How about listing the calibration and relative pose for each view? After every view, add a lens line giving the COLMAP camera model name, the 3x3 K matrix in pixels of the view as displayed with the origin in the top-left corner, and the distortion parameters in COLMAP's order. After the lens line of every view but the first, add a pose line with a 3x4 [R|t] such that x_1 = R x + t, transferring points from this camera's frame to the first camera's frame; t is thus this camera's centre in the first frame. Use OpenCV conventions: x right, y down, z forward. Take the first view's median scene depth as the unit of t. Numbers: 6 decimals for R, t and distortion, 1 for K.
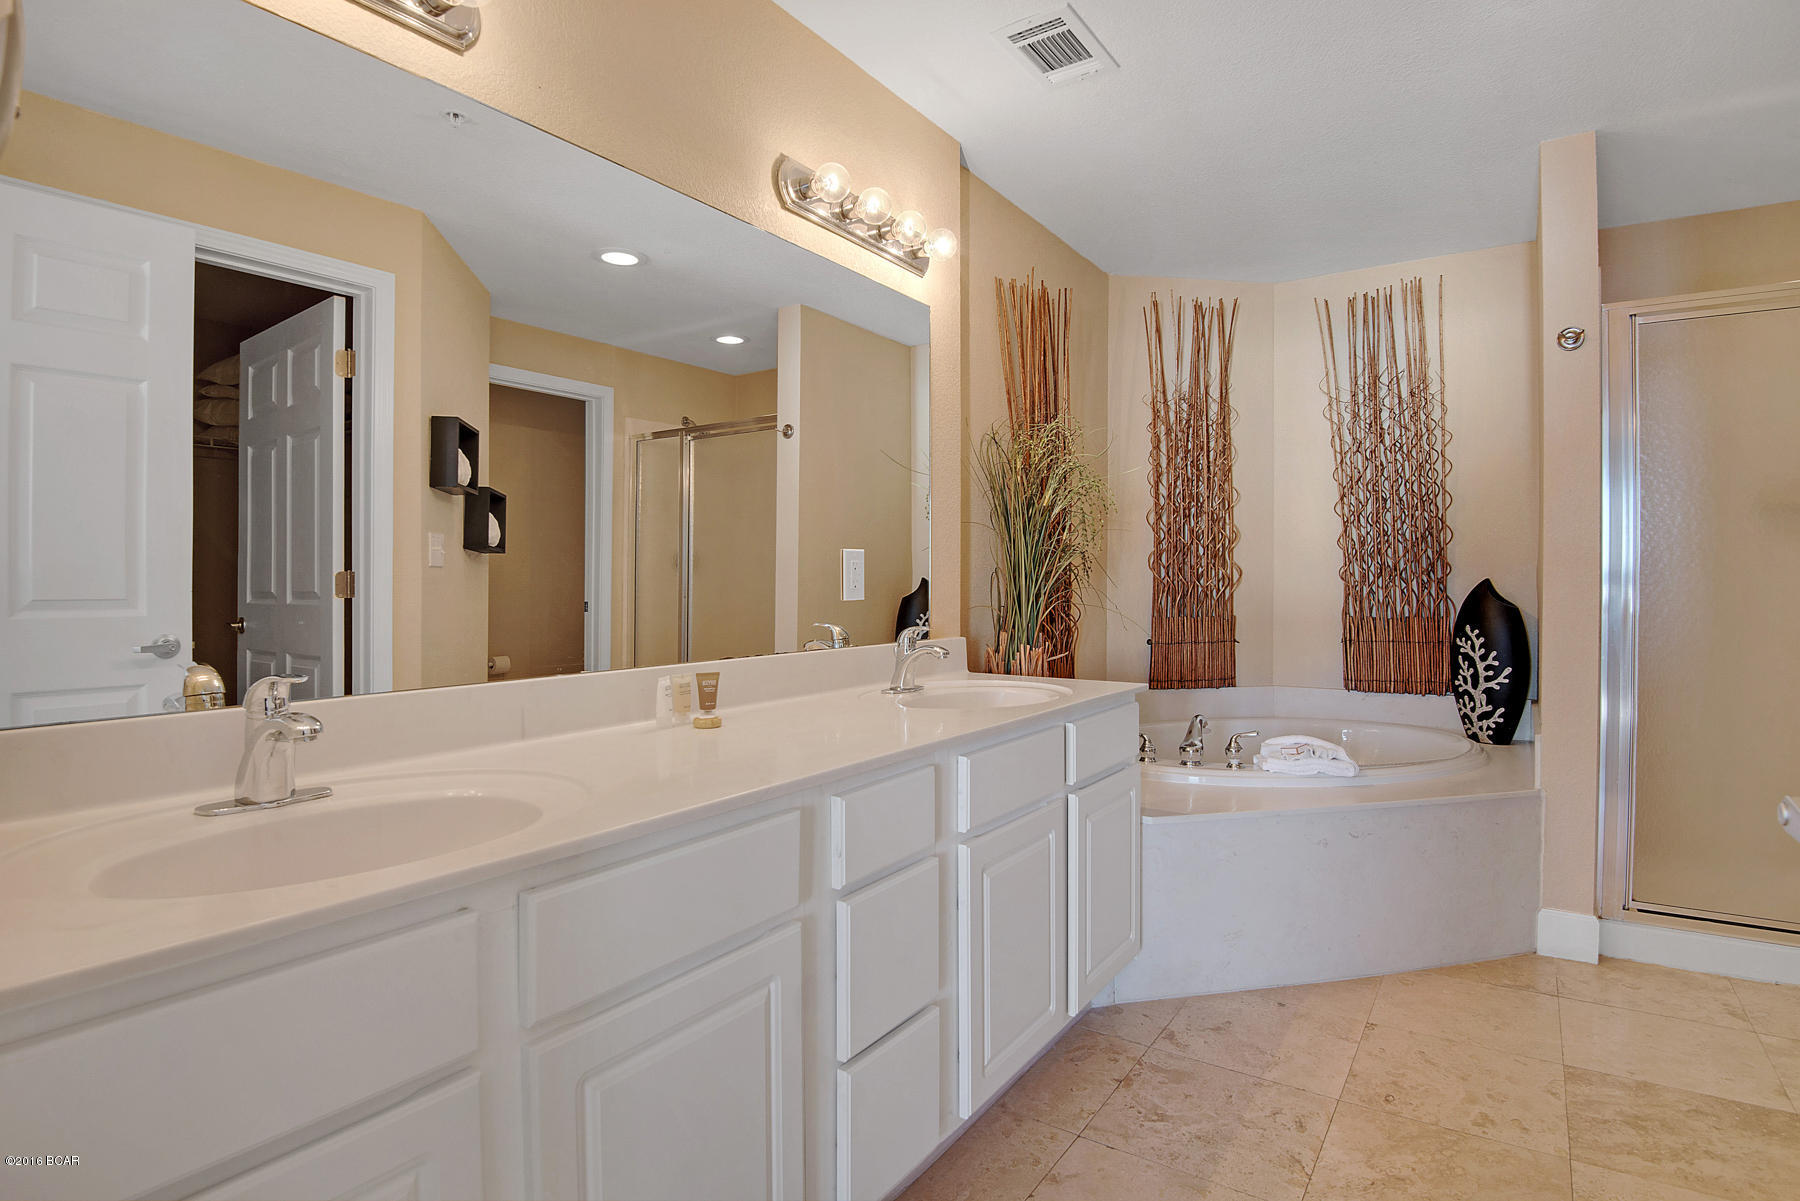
lens RADIAL K [[896.3, 0, 927.4], [0, 896.3, 596.7], [0, 0, 1]] dist [-0.000093, -0.027179]
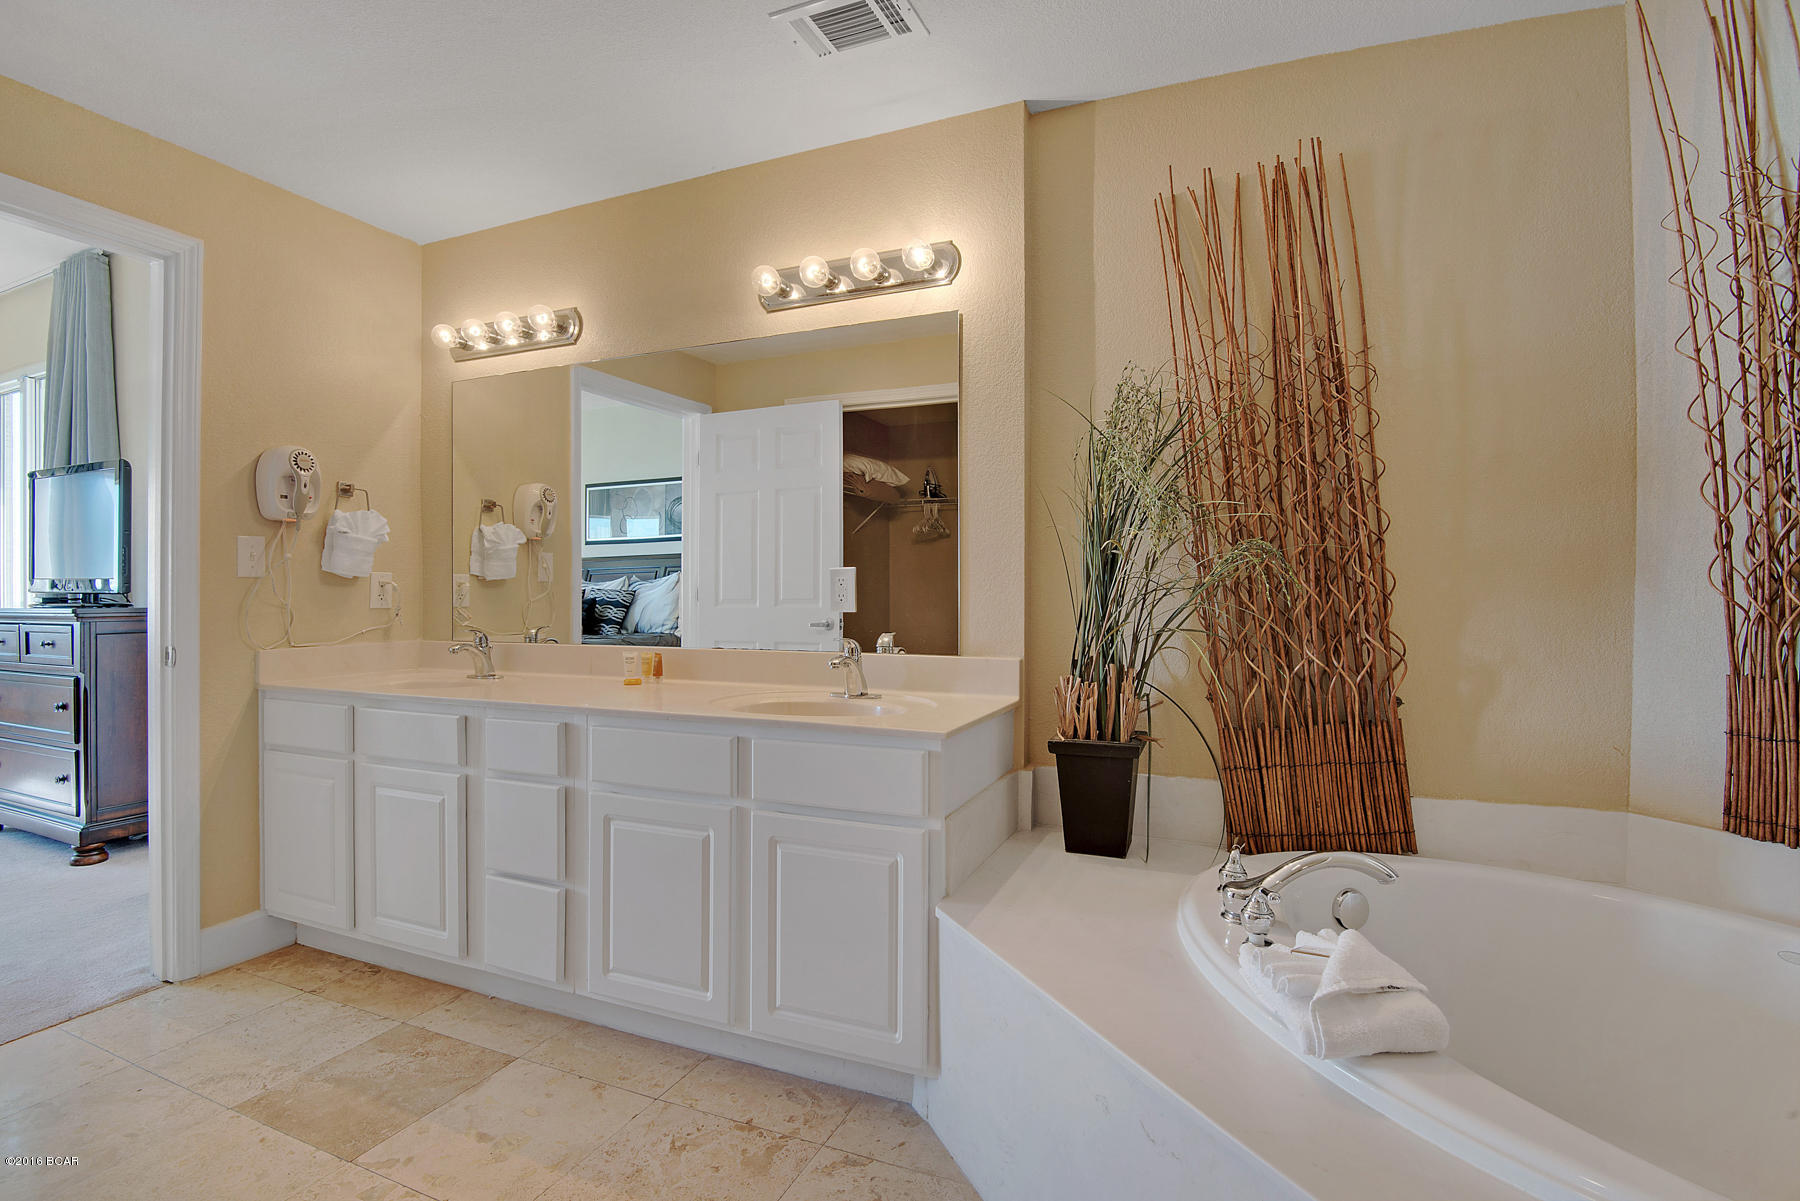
lens RADIAL K [[837.5, 0, 905.2], [0, 837.5, 585.2], [0, 0, 1]] dist [-0.000189, -0.009050]
pose [[0.196330, 0.001374, -0.980537, 1.044434], [-0.005745, 0.999983, 0.000251, -0.031974], [0.980521, 0.005584, 0.196335, 0.915057]]
